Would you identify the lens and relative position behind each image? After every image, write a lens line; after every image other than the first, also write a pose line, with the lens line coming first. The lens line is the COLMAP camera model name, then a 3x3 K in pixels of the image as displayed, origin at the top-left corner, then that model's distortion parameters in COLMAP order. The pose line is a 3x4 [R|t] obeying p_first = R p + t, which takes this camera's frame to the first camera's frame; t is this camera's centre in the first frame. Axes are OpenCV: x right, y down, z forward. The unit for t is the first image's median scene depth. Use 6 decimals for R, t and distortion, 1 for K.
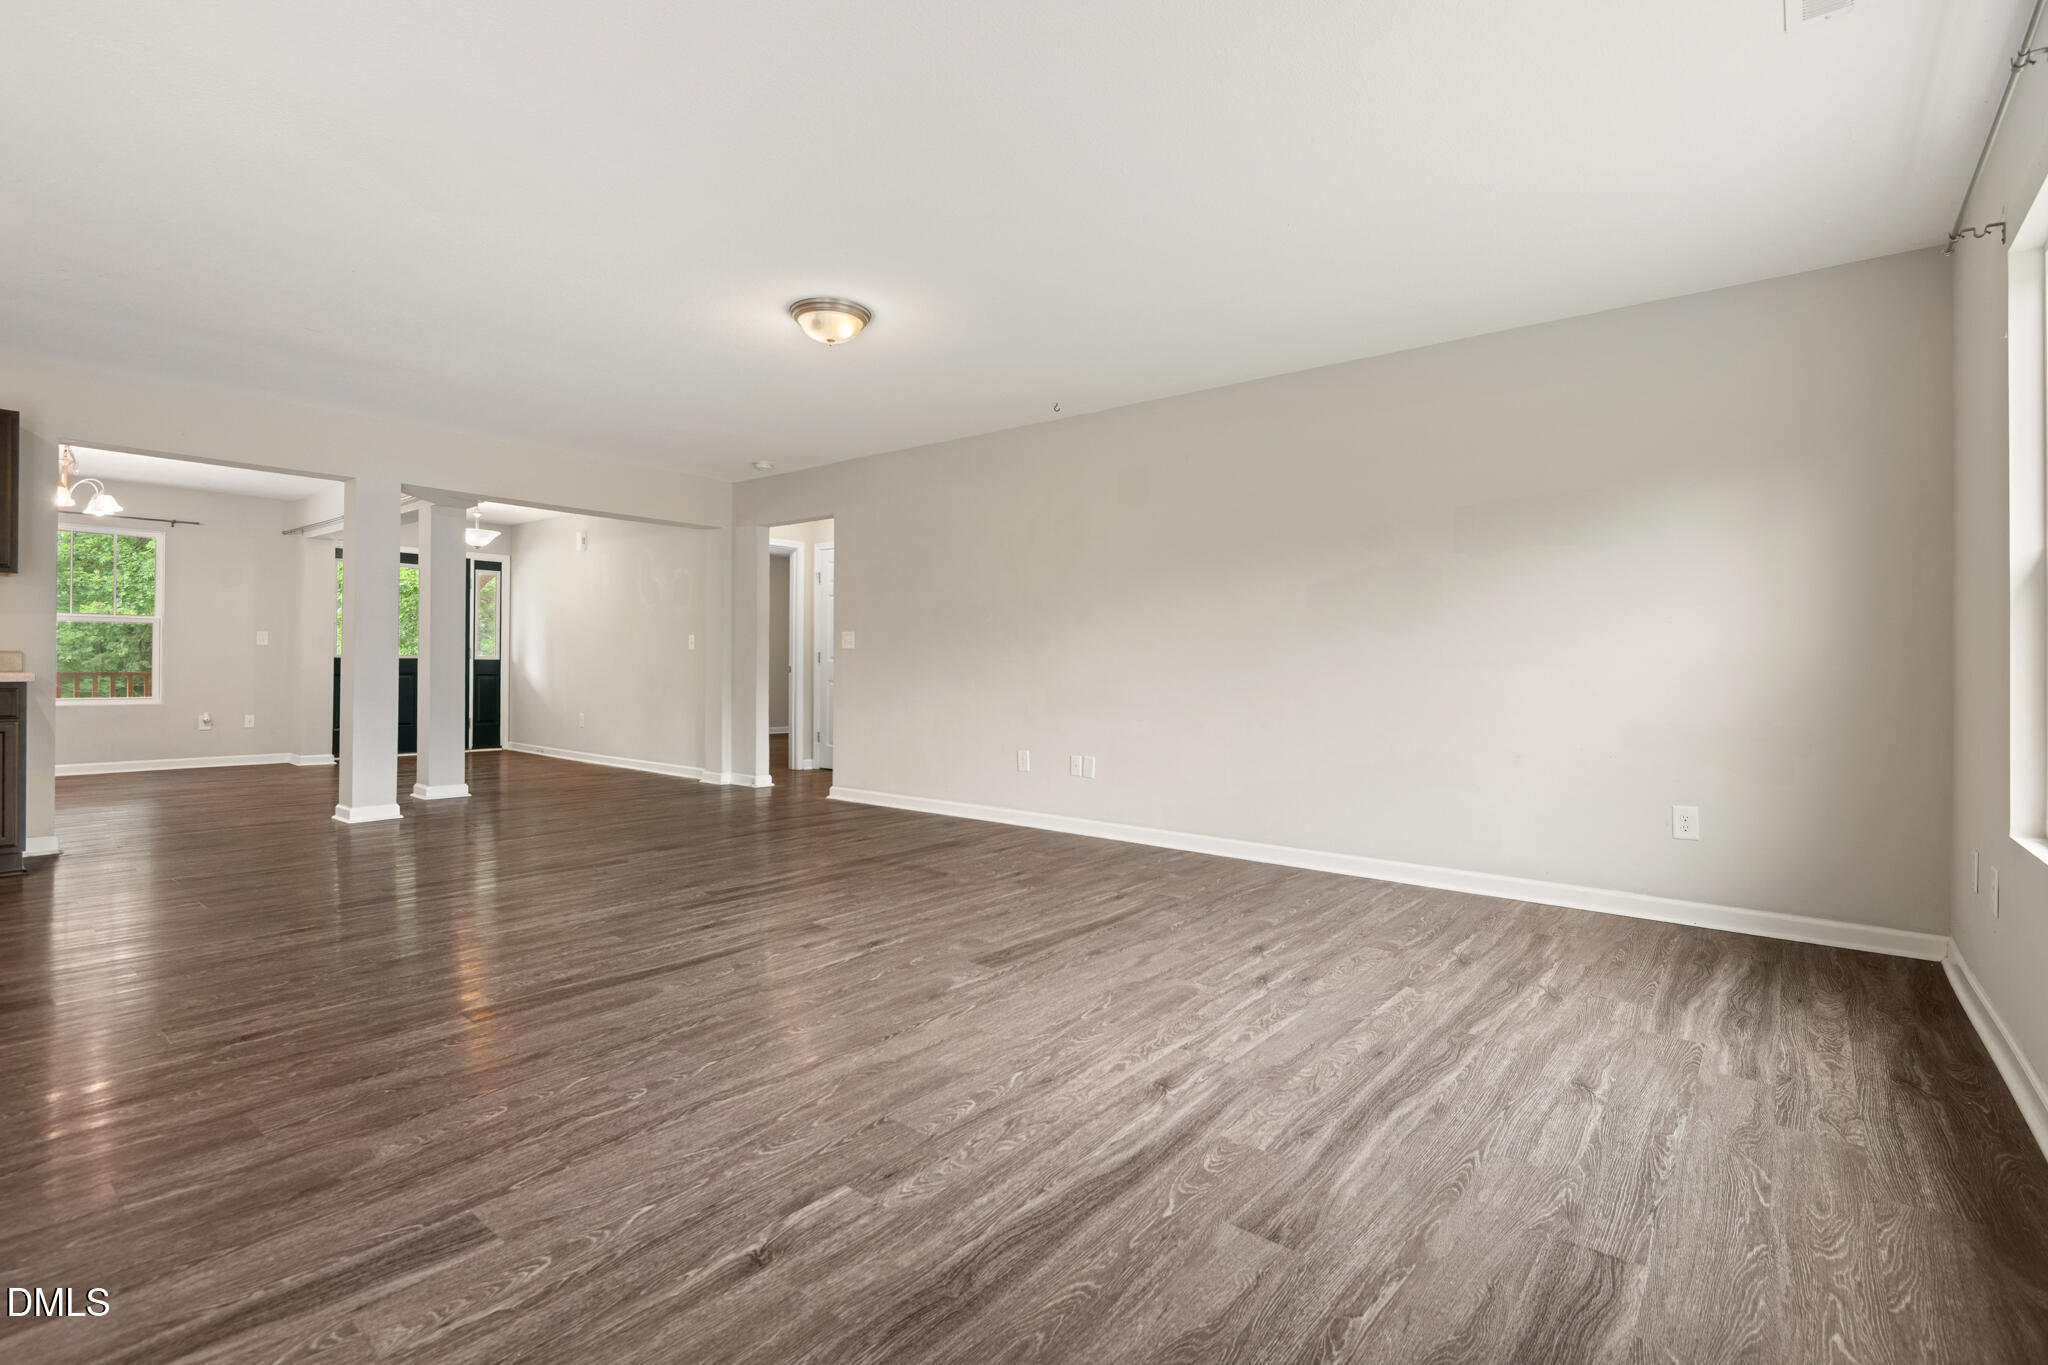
lens RADIAL K [[947.7, 0, 1016.8], [0, 947.7, 665.9], [0, 0, 1]] dist [0.003591, -0.004513]
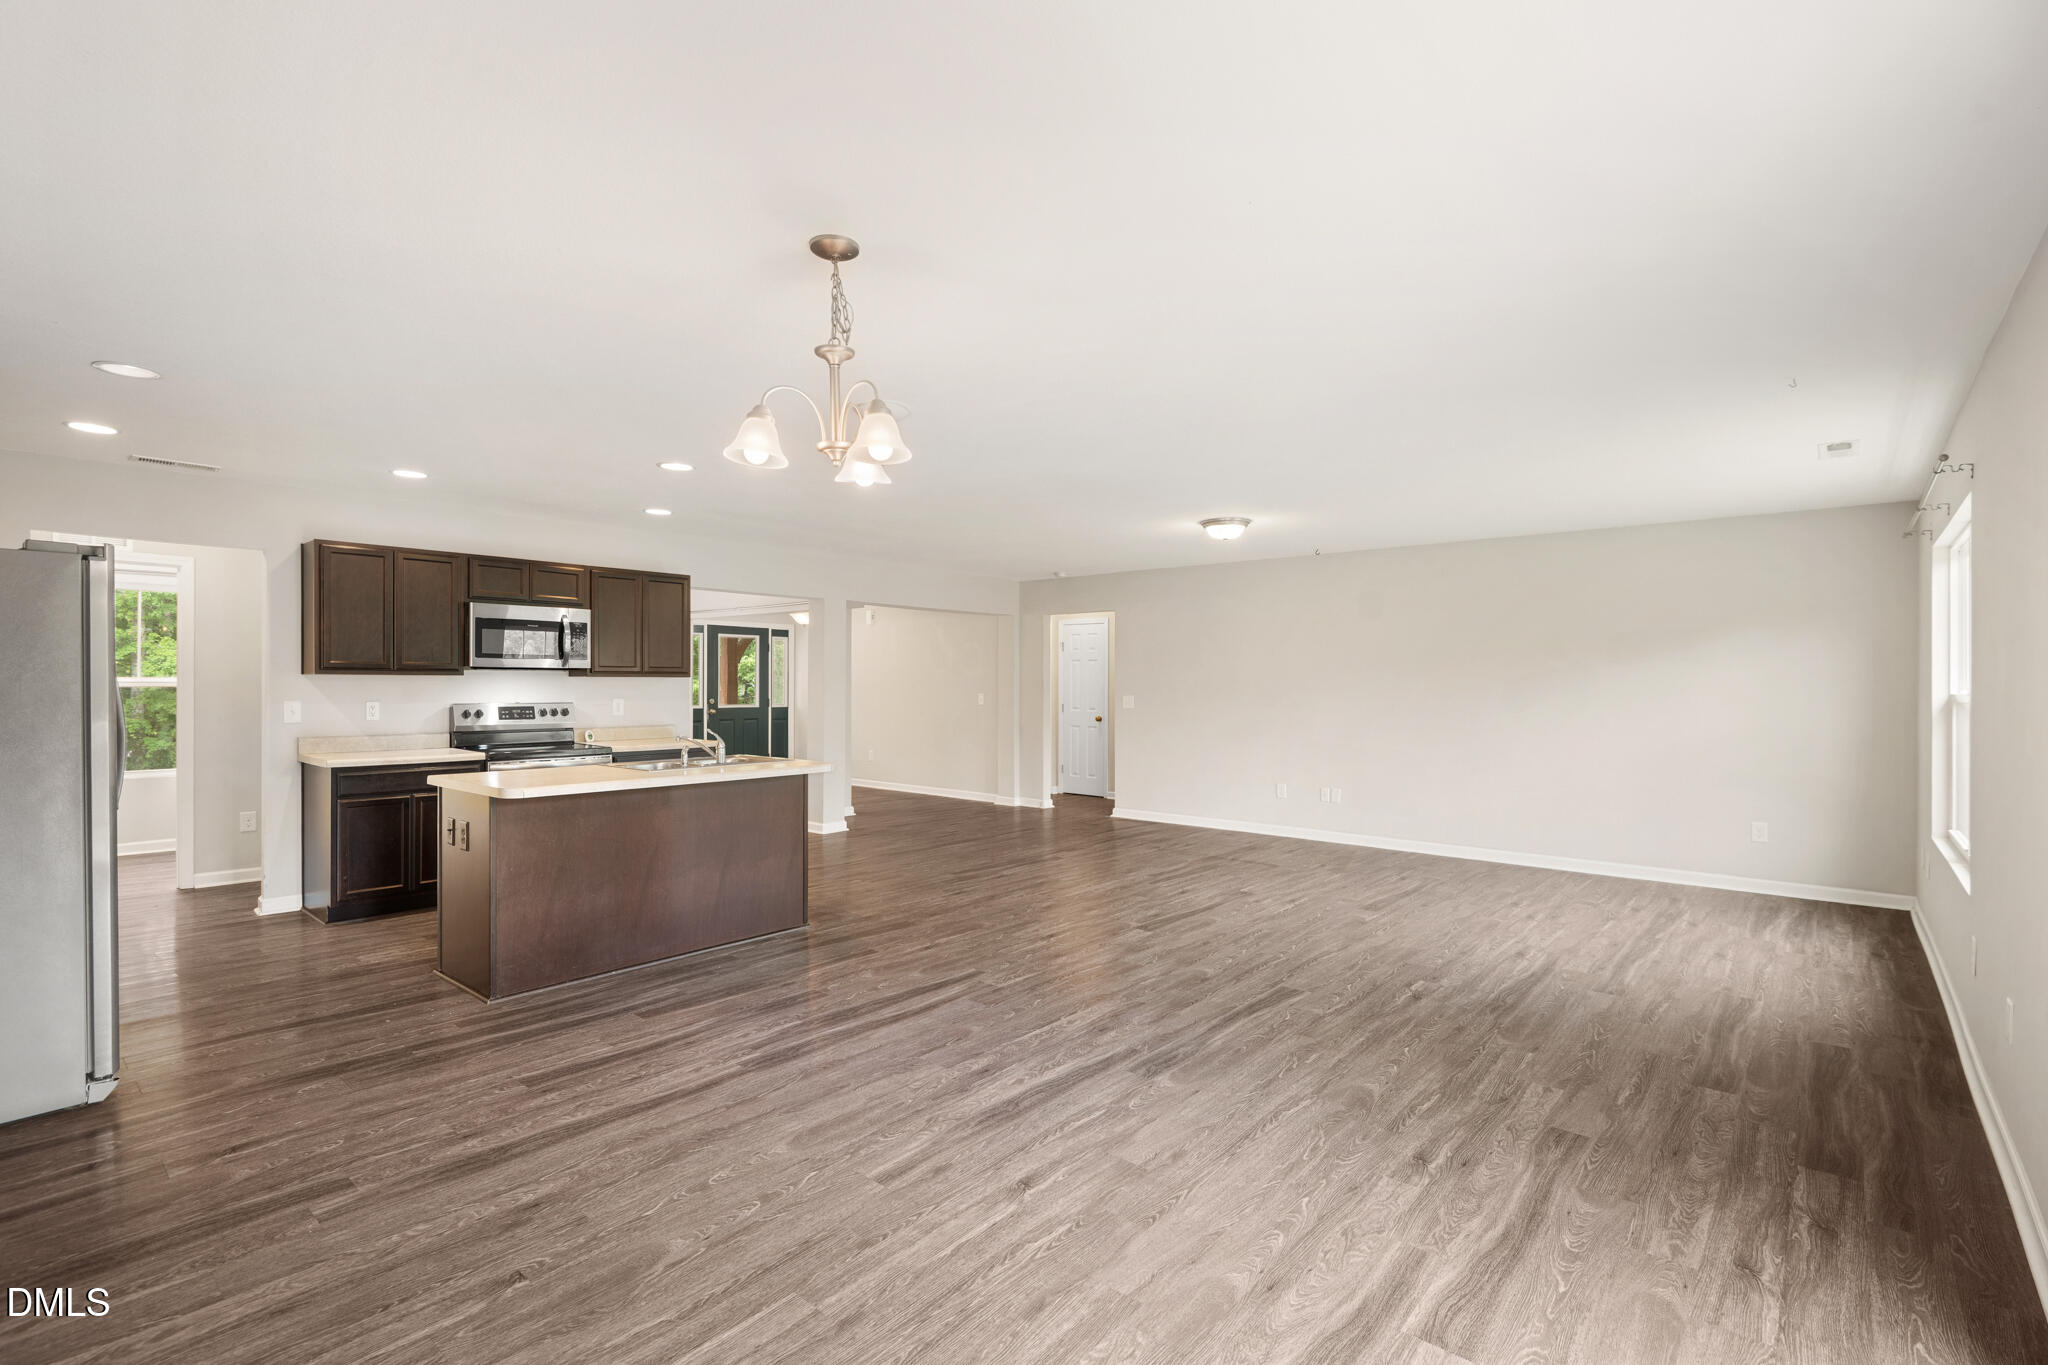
lens RADIAL K [[935.5, 0, 1026.1], [0, 935.5, 679.6], [0, 0, 1]] dist [-0.004639, -0.000104]
pose [[0.999594, -0.004264, -0.028179, -0.851703], [0.004144, 0.999982, -0.004315, -0.161896], [0.028197, 0.004196, 0.999594, -1.077106]]
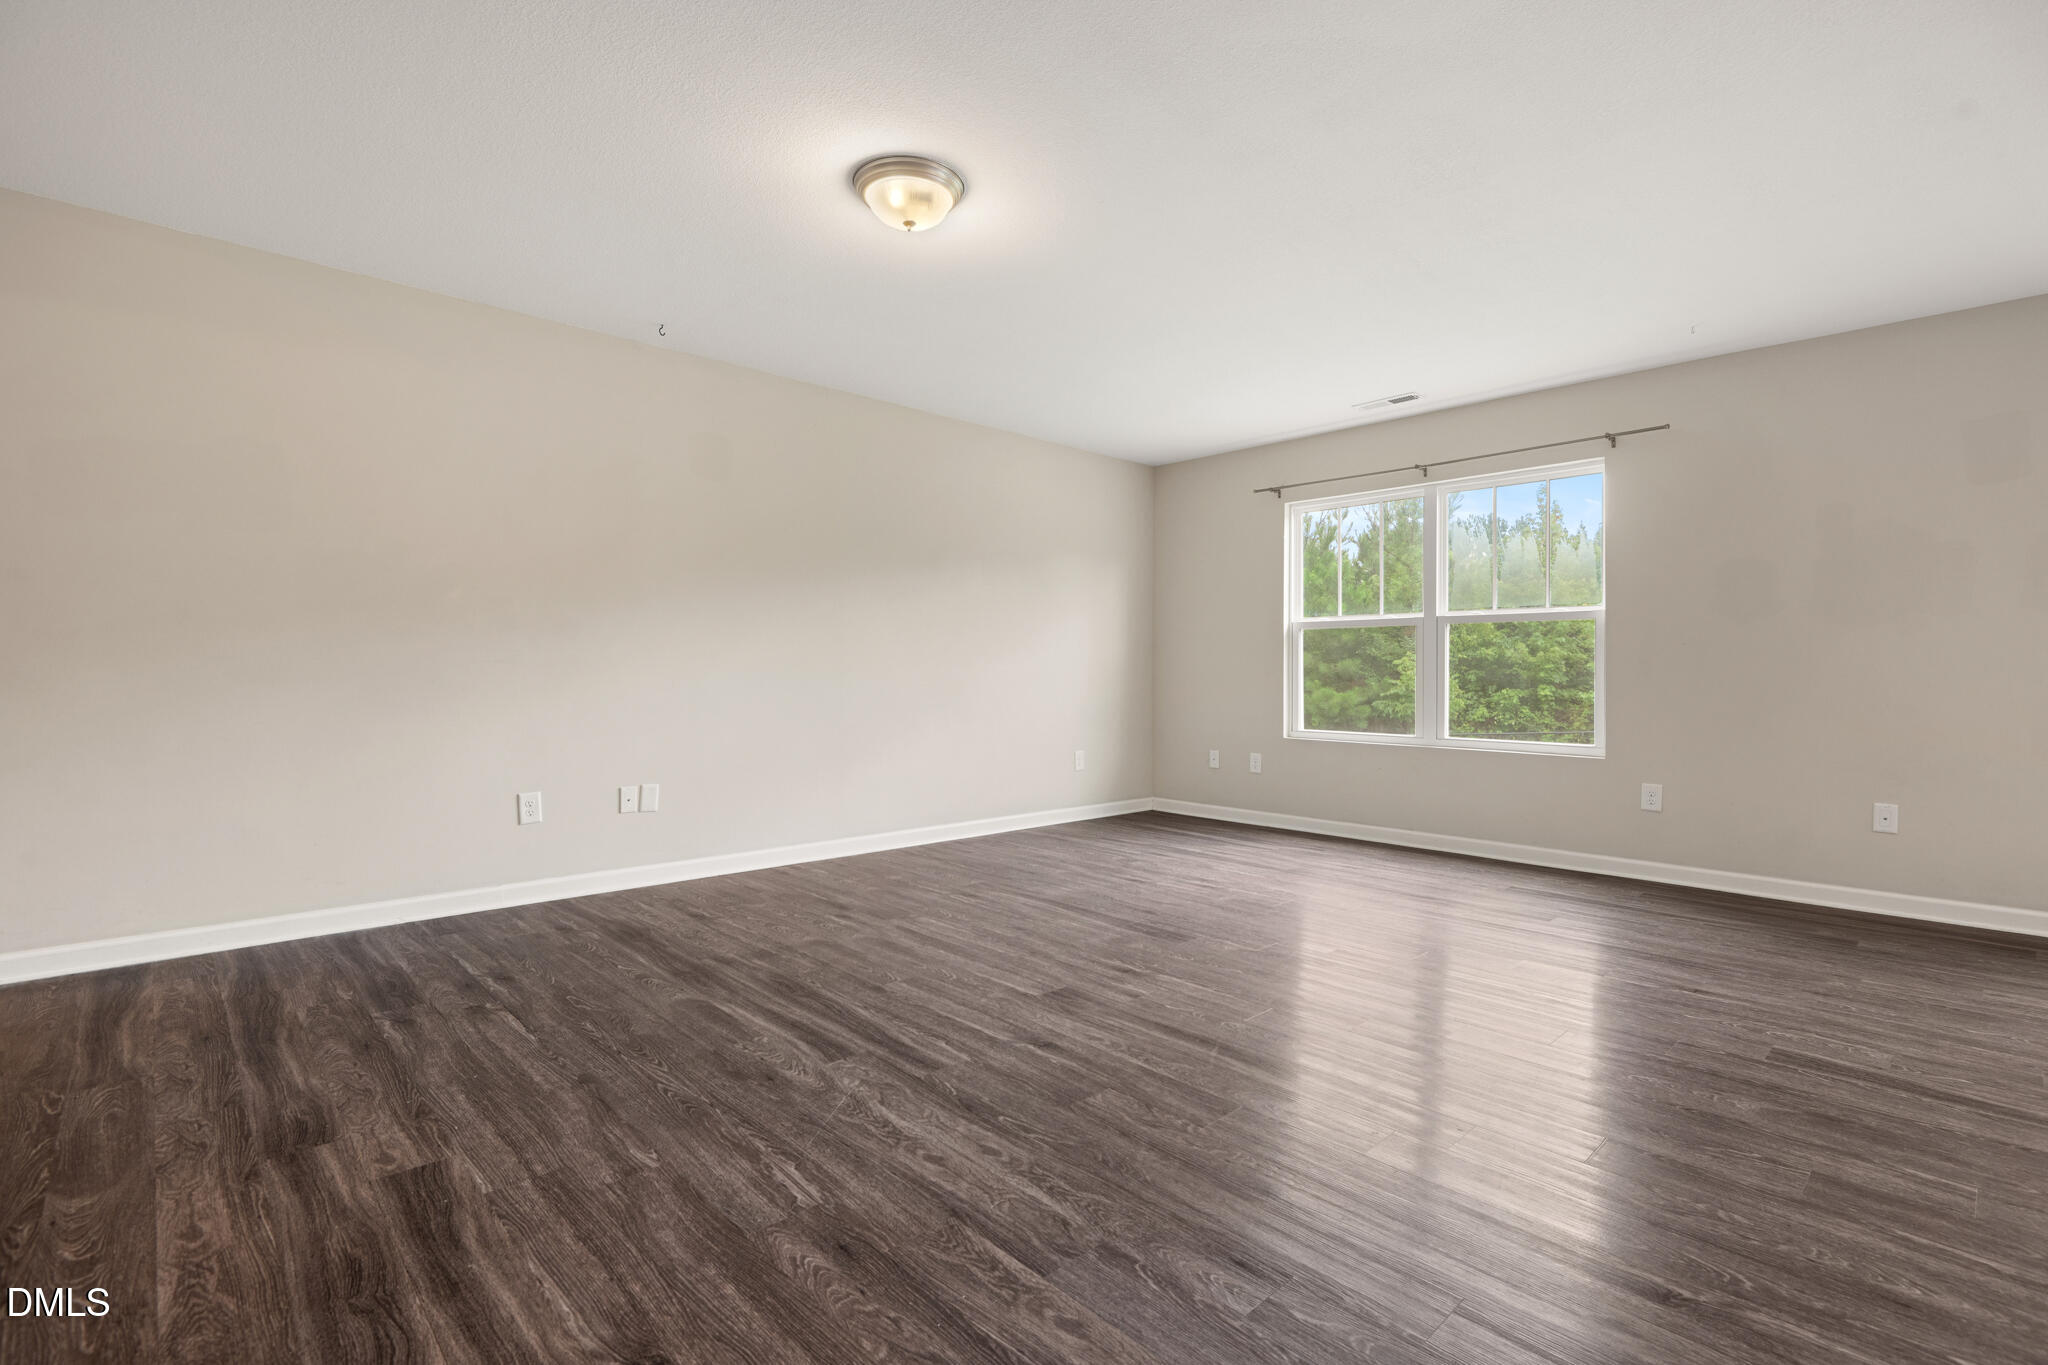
lens RADIAL K [[937.2, 0, 1022.2], [0, 937.2, 663.8], [0, 0, 1]] dist [-0.006259, -0.001362]
pose [[0.129242, -0.000100, 0.991613, -1.536774], [-0.005351, 0.999985, 0.000798, -0.013679], [-0.991599, -0.005410, 0.129240, 1.403174]]
